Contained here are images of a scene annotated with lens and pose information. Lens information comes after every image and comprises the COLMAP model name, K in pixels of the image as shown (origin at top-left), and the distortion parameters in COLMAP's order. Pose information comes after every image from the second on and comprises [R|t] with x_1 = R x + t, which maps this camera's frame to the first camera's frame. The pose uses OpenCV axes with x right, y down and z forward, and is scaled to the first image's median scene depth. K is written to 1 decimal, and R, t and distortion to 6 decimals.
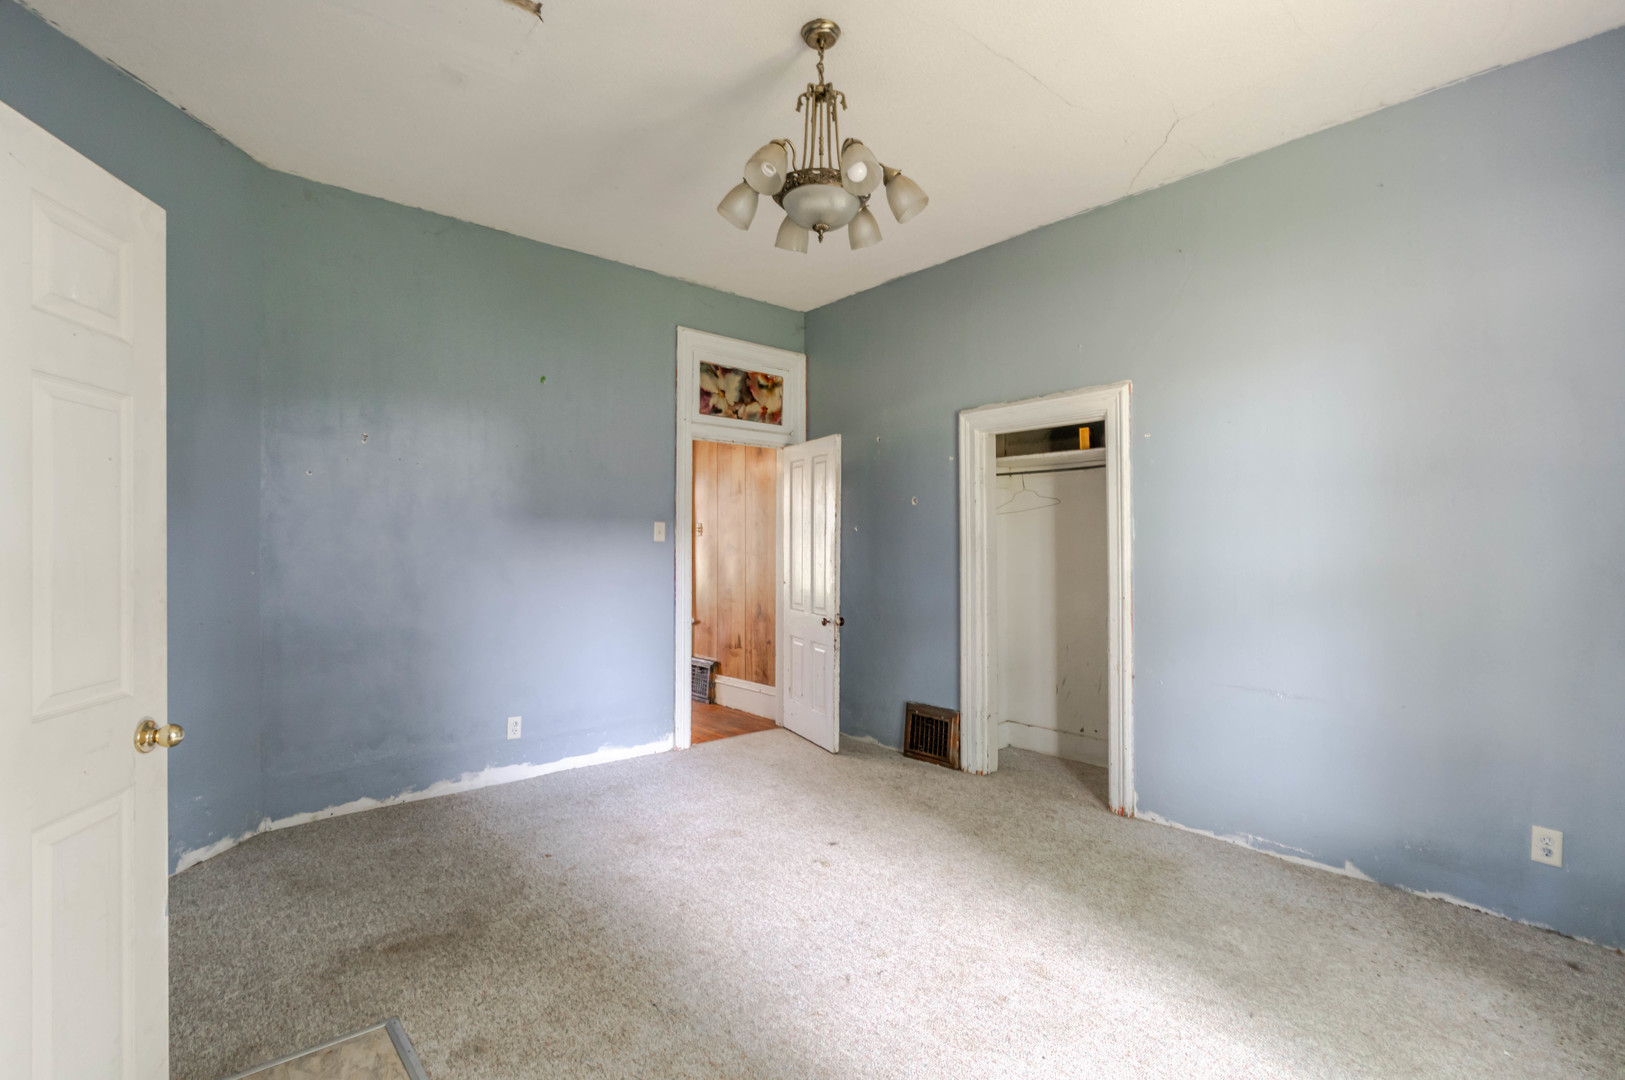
lens RADIAL K [[757.6, 0, 817.4], [0, 757.6, 524.2], [0, 0, 1]] dist [-0.003700, -0.000909]
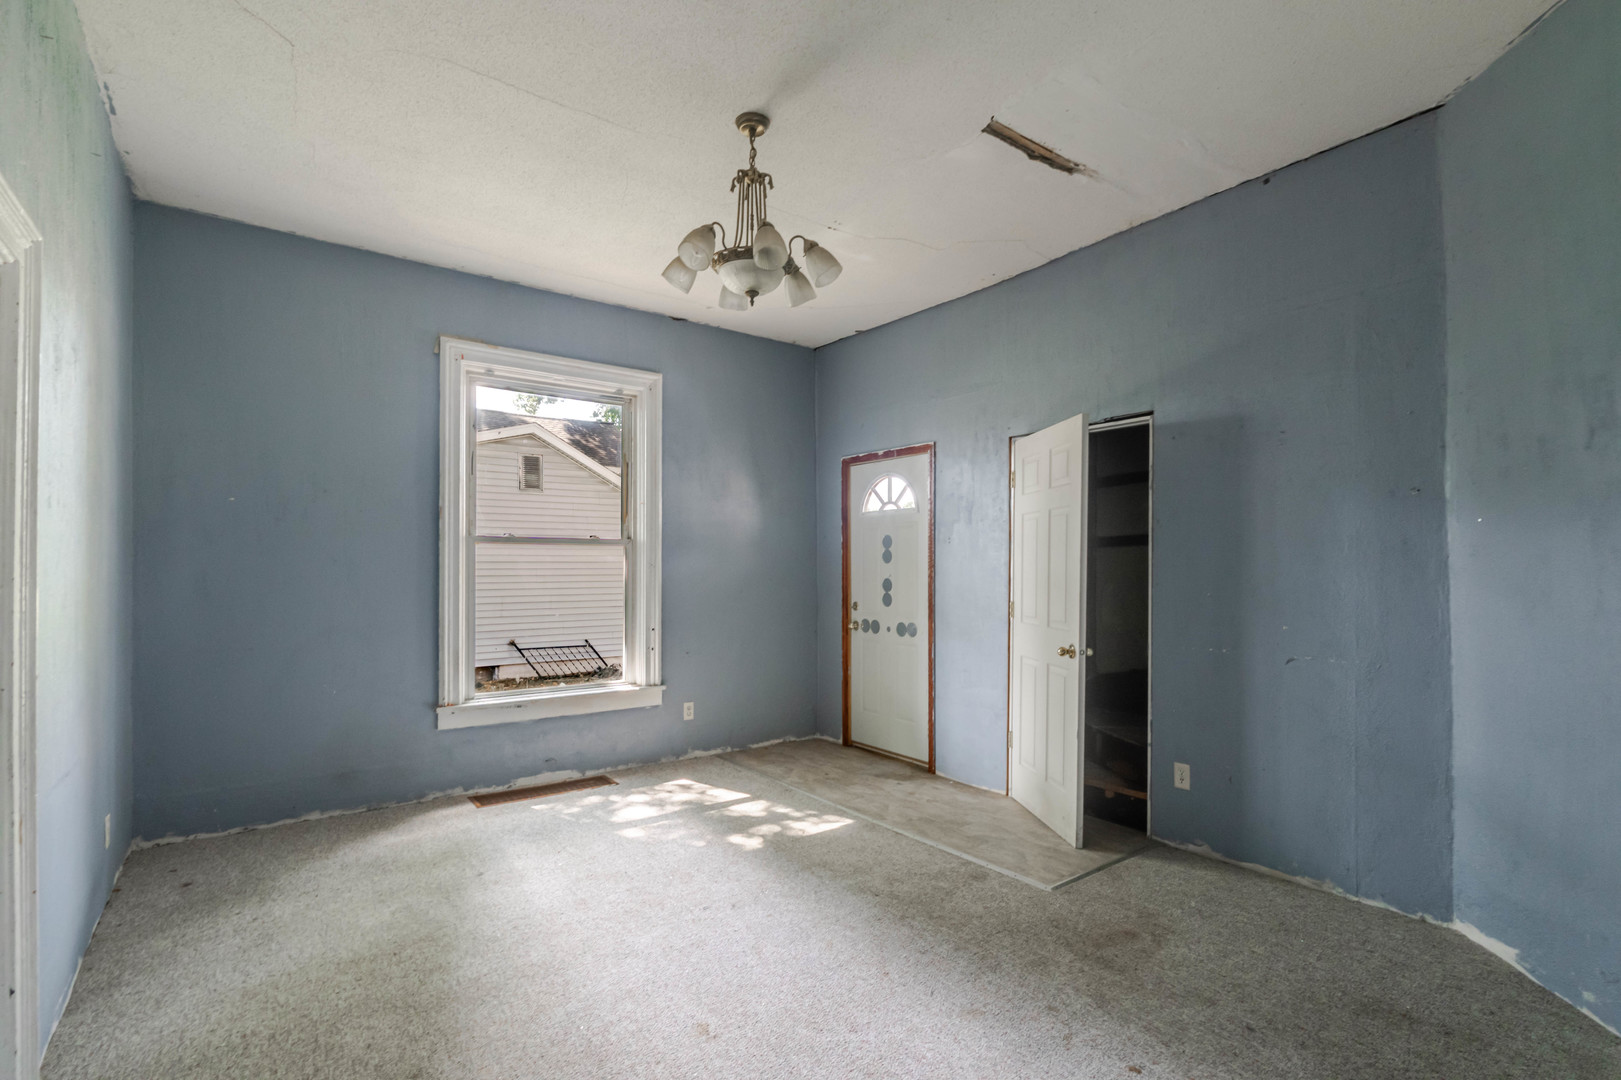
lens RADIAL K [[755.7, 0, 815.4], [0, 755.7, 524.3], [0, 0, 1]] dist [-0.003700, -0.000909]
pose [[-0.997326, 0.000686, 0.073083, -0.174981], [-0.005004, 0.996969, -0.077644, 0.050066], [-0.072915, -0.077802, -0.994299, 2.101889]]
